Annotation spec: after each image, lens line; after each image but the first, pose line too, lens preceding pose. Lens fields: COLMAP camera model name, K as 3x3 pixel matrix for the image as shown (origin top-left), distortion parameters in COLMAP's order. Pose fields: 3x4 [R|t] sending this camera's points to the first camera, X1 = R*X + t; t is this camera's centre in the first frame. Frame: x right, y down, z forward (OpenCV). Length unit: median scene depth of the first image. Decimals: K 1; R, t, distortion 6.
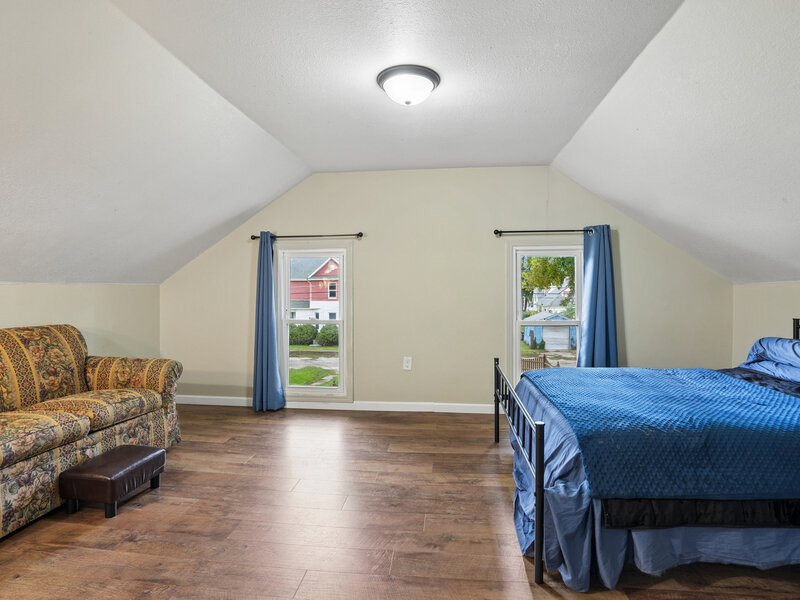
lens RADIAL K [[422.3, 0, 400.0], [0, 422.3, 300.0], [0, 0, 1]] dist [0.000419, 0.000165]
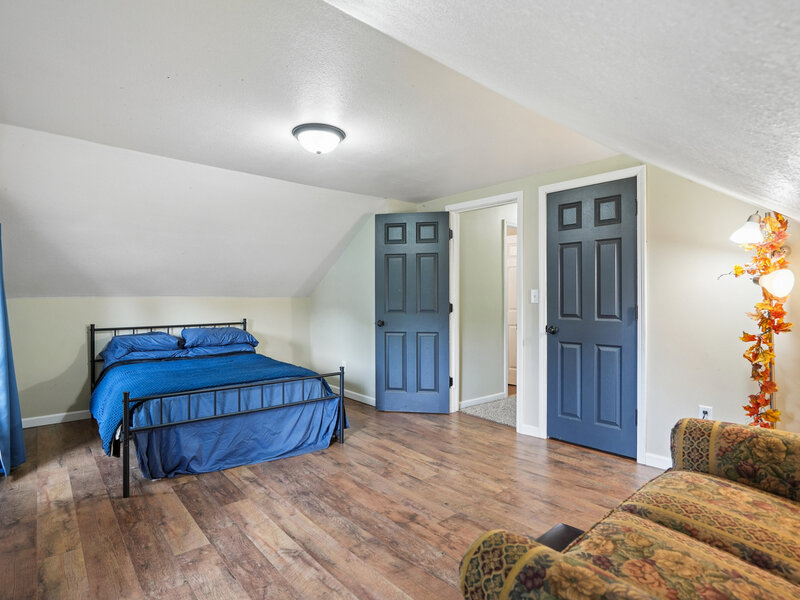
lens RADIAL K [[422.3, 0, 400.0], [0, 422.3, 300.0], [0, 0, 1]] dist [0.000419, 0.000165]
pose [[-0.743688, 0.001994, 0.668524, -0.875384], [0.013570, 0.999835, 0.012113, -0.044345], [-0.668389, 0.018080, -0.743592, 1.591132]]
